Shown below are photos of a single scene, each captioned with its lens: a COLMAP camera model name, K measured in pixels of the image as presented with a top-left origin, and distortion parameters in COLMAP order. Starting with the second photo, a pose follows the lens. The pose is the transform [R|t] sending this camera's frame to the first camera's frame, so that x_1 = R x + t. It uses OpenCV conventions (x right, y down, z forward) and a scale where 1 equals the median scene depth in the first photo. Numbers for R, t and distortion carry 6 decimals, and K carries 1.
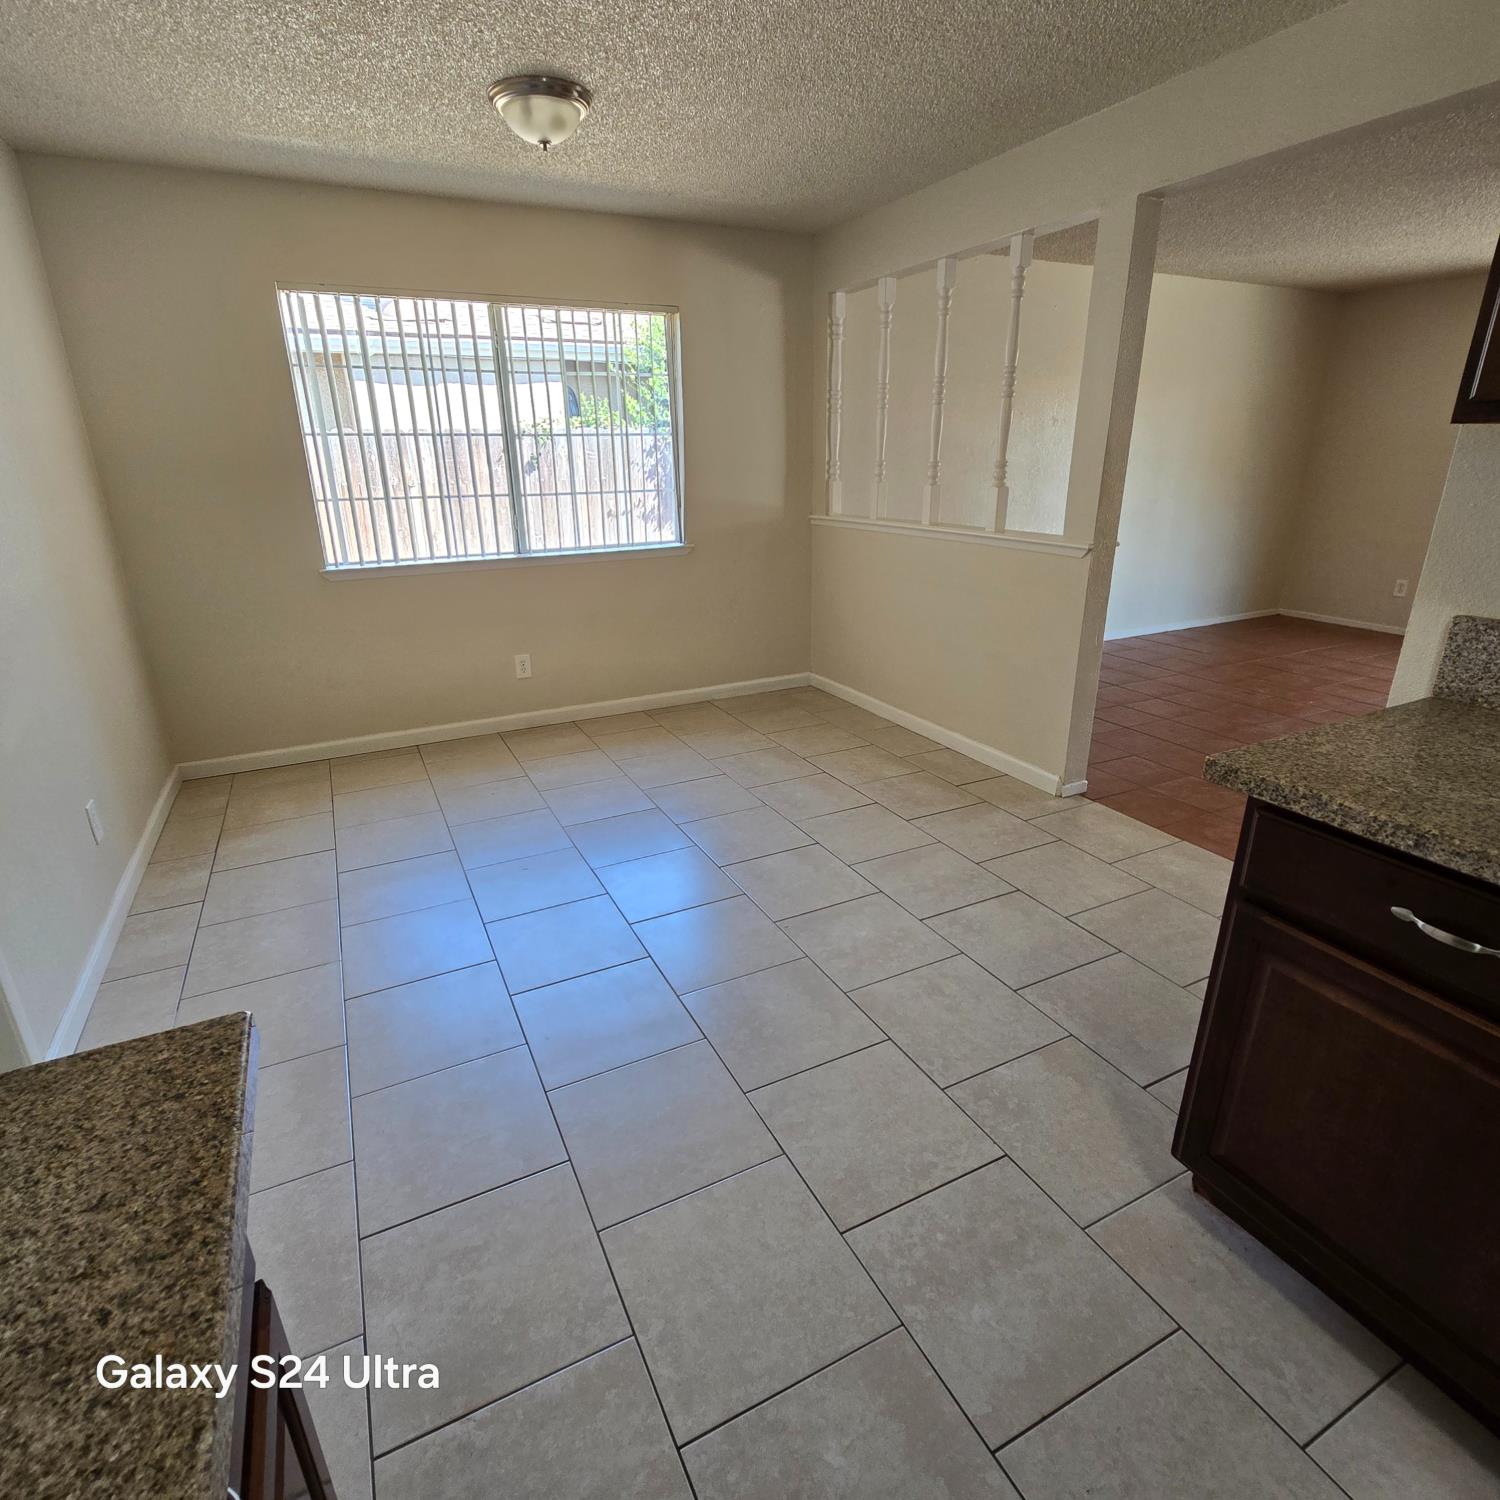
lens RADIAL K [[819.1, 0, 750.0], [0, 819.1, 750.0], [0, 0, 1]] dist [-0.003104, -0.001403]
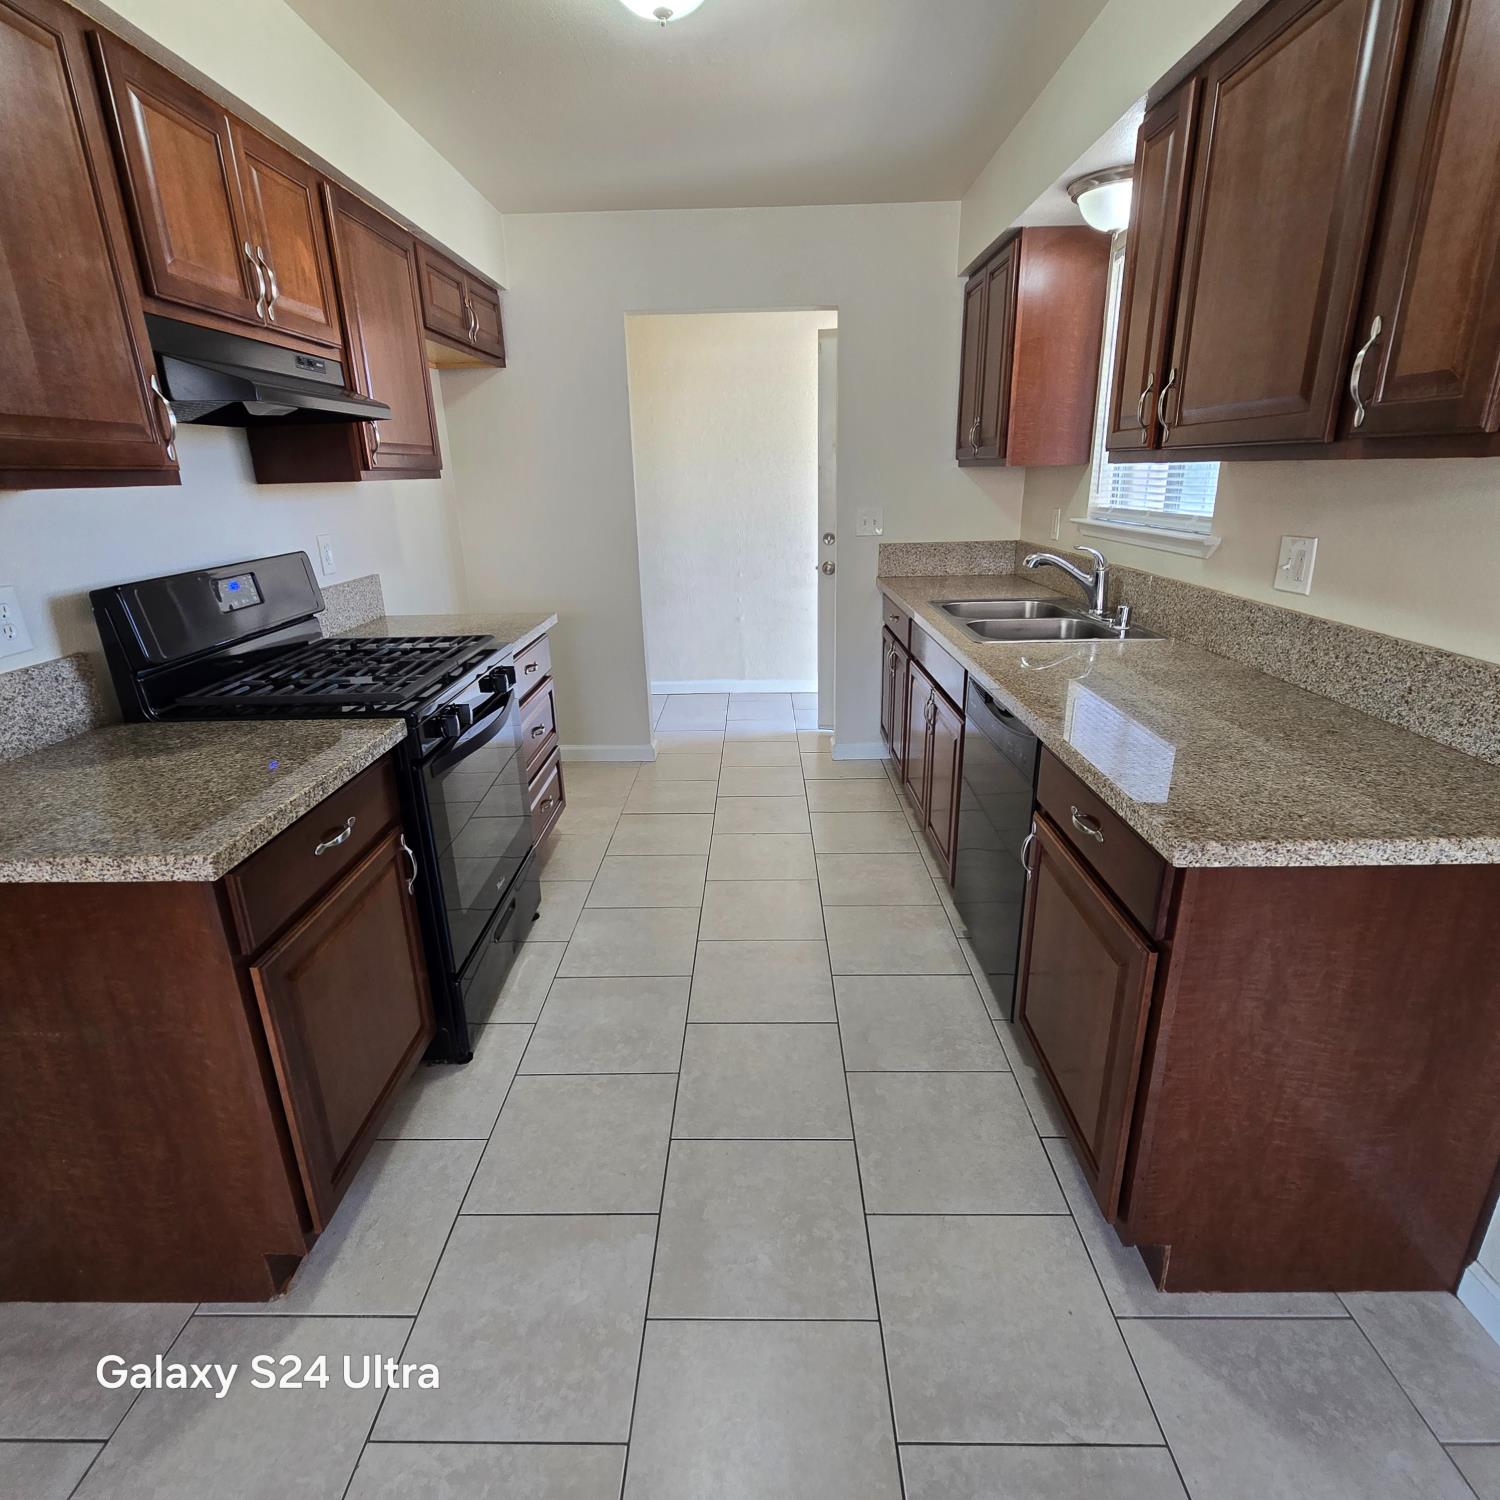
lens RADIAL K [[819.1, 0, 750.0], [0, 819.1, 750.0], [0, 0, 1]] dist [-0.003104, -0.001403]
pose [[-0.887098, -0.115793, 0.446822, -0.158600], [0.192242, 0.787386, 0.585718, -0.232309], [-0.419644, 0.605487, -0.676228, 0.617715]]
